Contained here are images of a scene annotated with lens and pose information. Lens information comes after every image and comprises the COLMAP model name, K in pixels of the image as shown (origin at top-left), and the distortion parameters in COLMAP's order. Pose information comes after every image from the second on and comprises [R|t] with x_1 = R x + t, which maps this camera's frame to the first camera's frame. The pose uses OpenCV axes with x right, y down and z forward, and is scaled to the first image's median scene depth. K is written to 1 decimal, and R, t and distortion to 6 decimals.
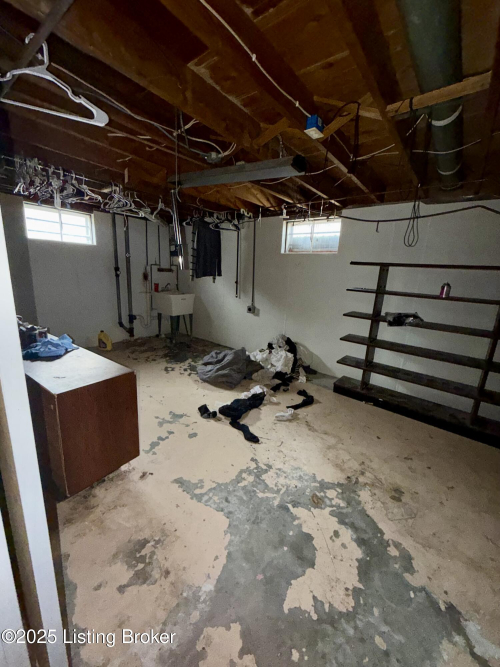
lens RADIAL K [[265.5, 0, 250.3], [0, 265.5, 331.8], [0, 0, 1]] dist [0.001329, -0.000237]
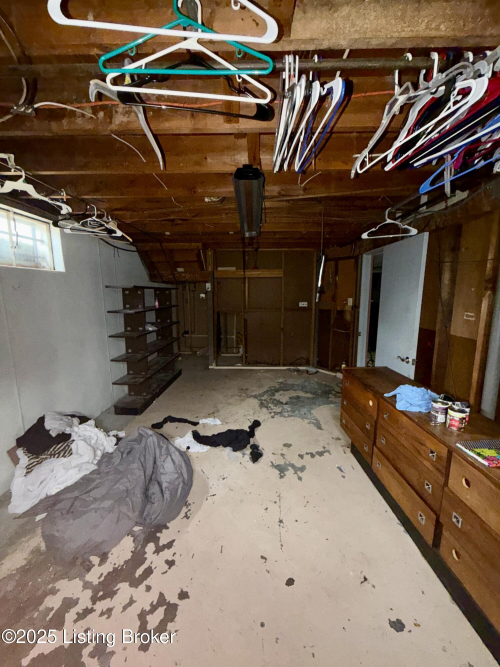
lens RADIAL K [[265.5, 0, 250.3], [0, 265.5, 331.8], [0, 0, 1]] dist [0.001329, -0.000237]
pose [[-0.598868, -0.174971, 0.781500, -0.926883], [0.148532, 0.934643, 0.323080, -0.458055], [-0.786953, 0.309560, -0.533739, 1.583455]]
